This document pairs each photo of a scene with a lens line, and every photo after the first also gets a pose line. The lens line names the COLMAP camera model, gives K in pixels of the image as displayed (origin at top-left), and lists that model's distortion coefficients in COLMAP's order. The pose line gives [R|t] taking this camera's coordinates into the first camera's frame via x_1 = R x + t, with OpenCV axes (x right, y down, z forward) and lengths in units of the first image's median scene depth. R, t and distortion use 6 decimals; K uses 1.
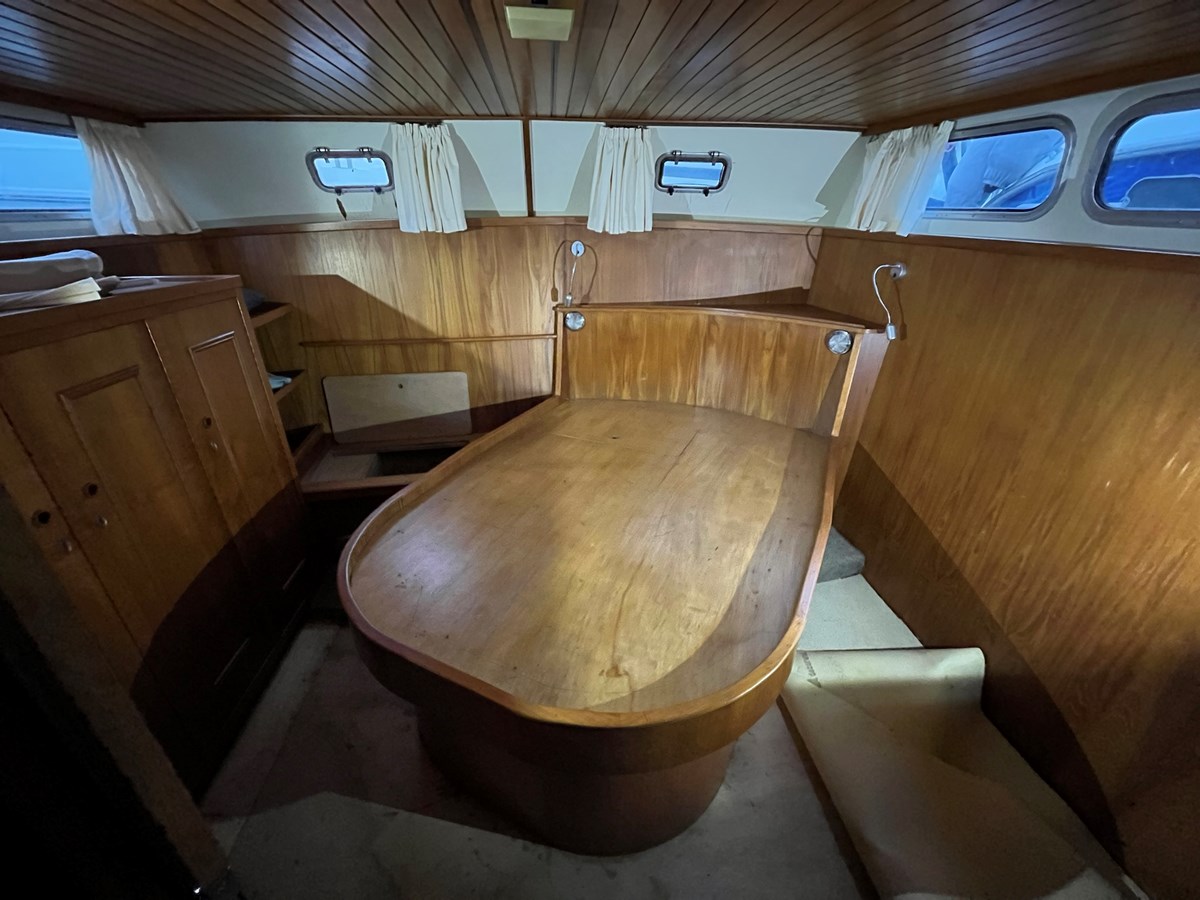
lens RADIAL K [[472.5, 0, 600.0], [0, 472.5, 450.0], [0, 0, 1]] dist [0.000937, 0.000204]
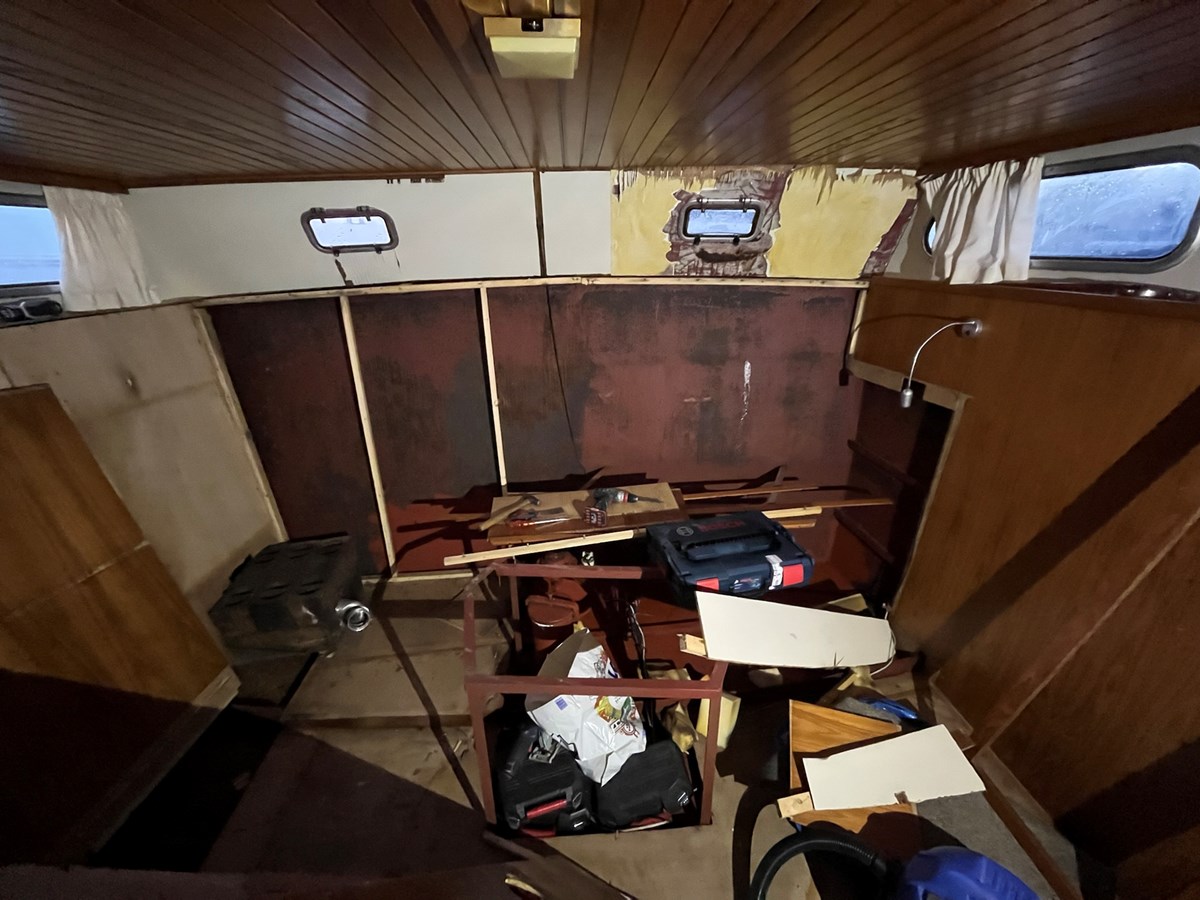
lens RADIAL K [[481.1, 0, 594.5], [0, 481.1, 453.4], [0, 0, 1]] dist [-0.004599, -0.000216]
pose [[0.998738, -0.004136, -0.050048, -0.000241], [0.000352, 0.997154, -0.075392, -0.097856], [0.050218, 0.075279, 0.995897, 0.140303]]
